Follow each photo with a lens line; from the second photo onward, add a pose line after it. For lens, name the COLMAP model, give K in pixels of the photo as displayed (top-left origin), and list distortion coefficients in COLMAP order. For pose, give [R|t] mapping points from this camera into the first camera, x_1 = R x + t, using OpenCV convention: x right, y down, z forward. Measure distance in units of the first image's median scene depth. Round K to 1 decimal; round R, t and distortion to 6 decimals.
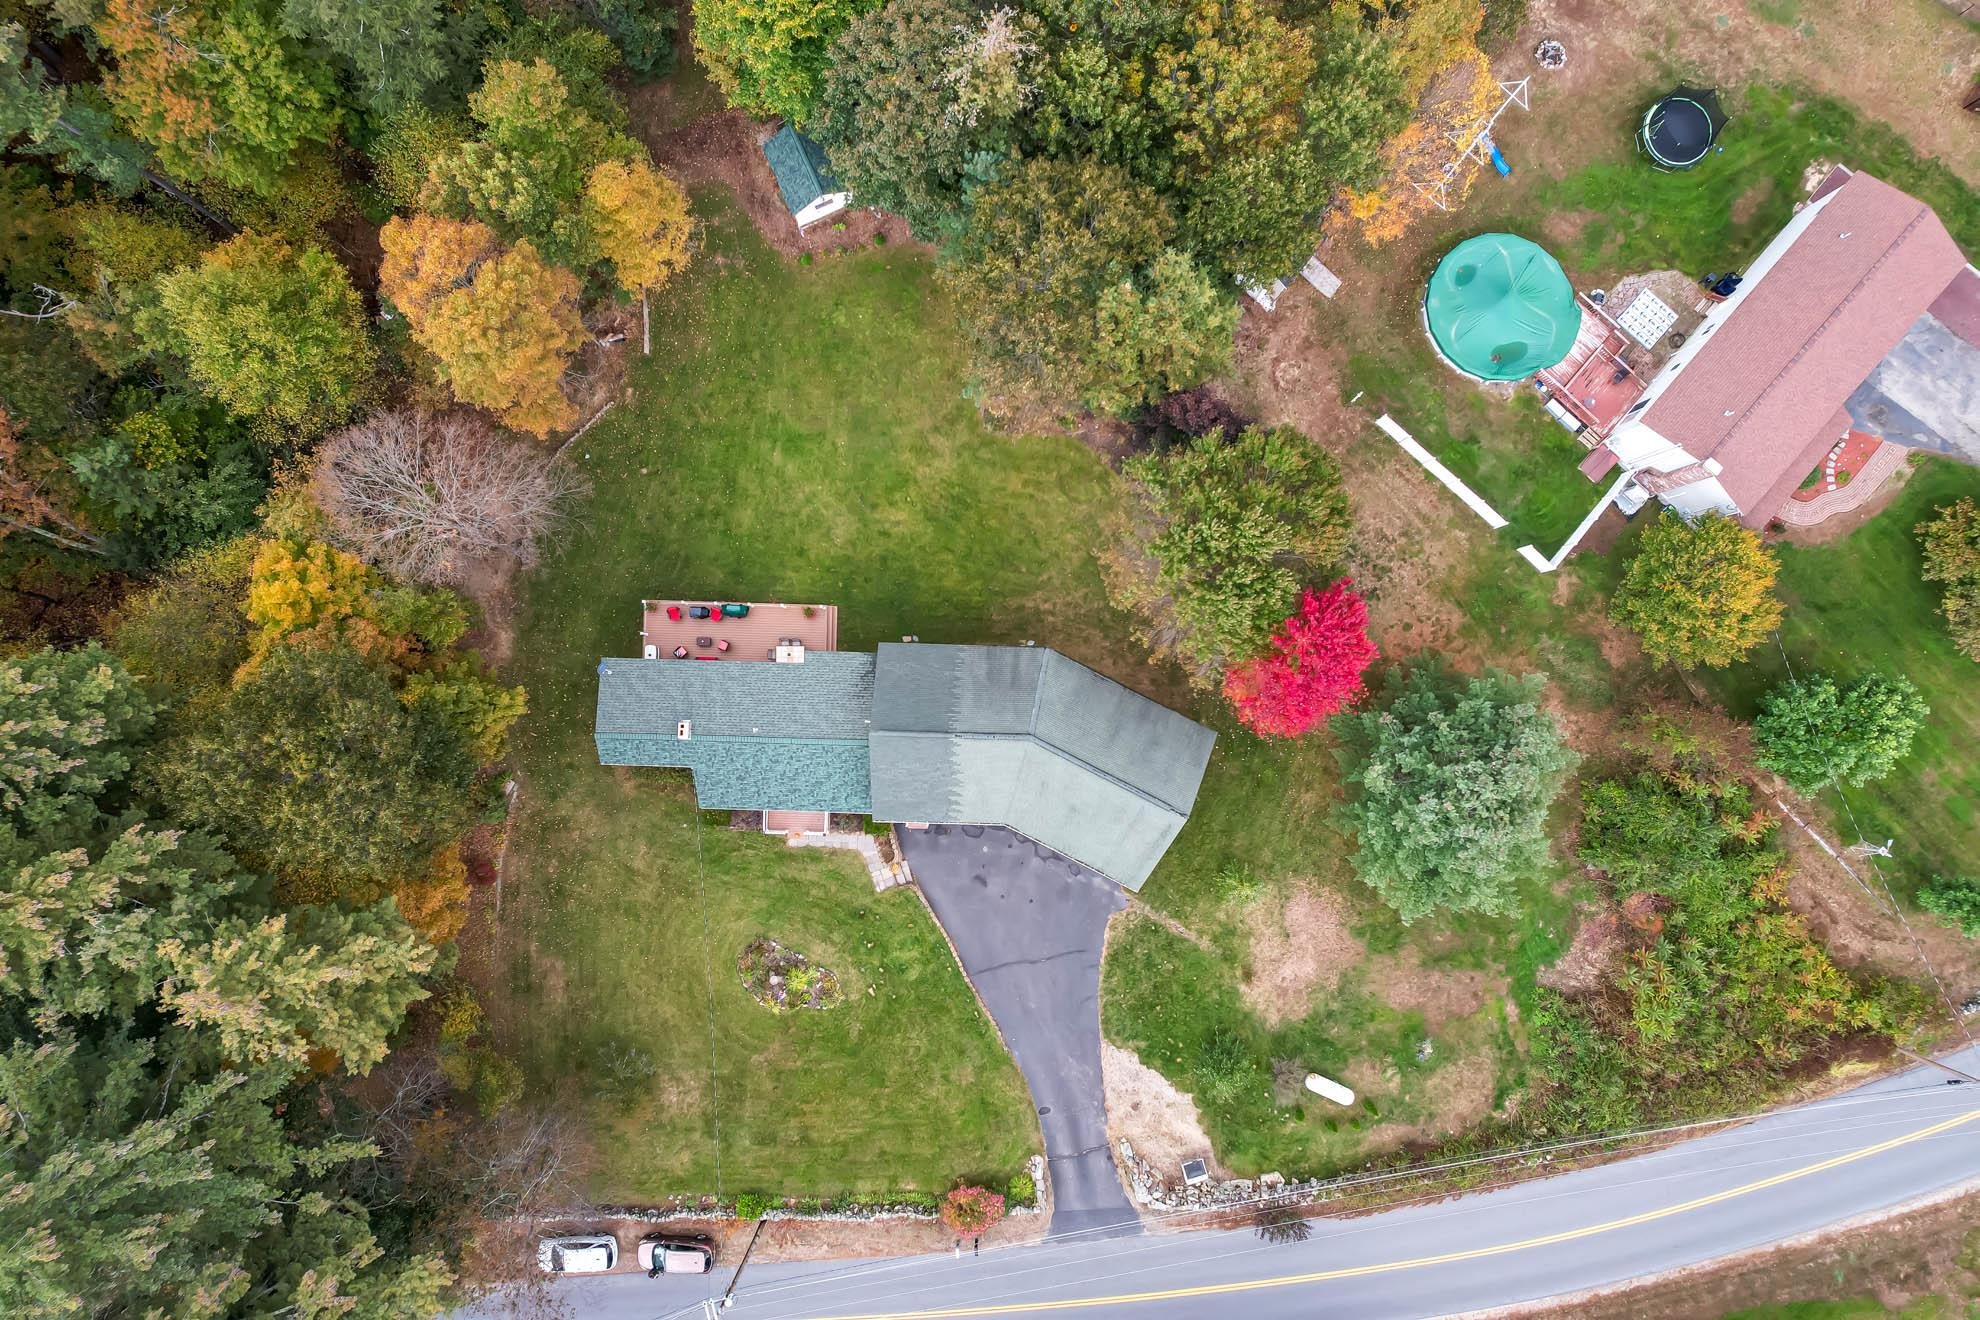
lens RADIAL K [[1260.4, 0, 990.0], [0, 1260.4, 660.0], [0, 0, 1]] dist [-0.029465, 0.000933]
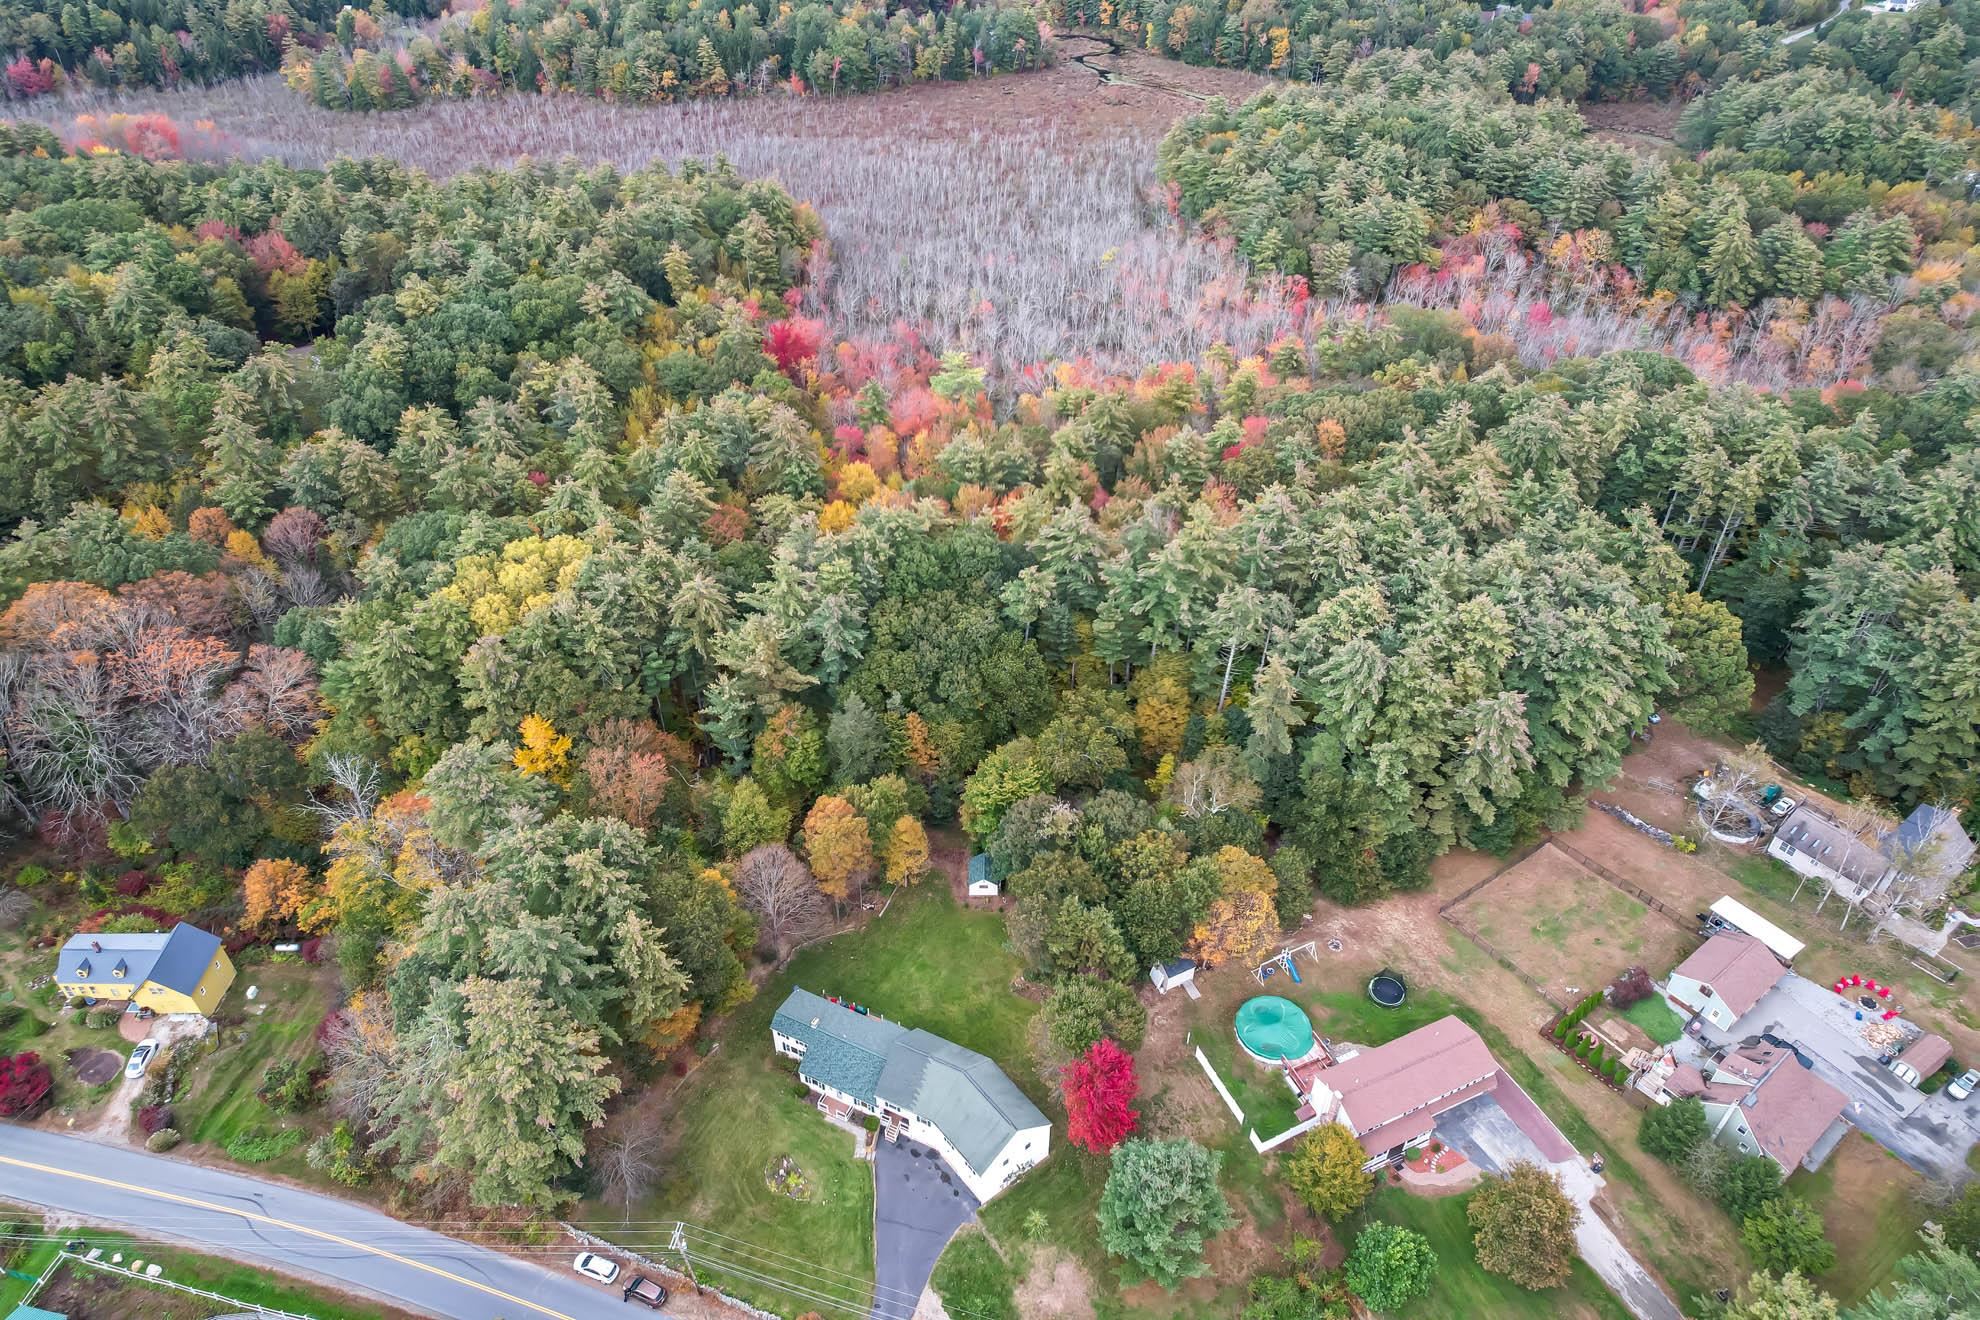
lens RADIAL K [[1260.4, 0, 990.0], [0, 1260.4, 660.0], [0, 0, 1]] dist [-0.029465, 0.000933]
pose [[0.910906, 0.255465, -0.324019, 0.495364], [-0.412425, 0.587442, -0.696288, 0.943862], [0.012465, 0.767886, 0.640465, -0.721227]]
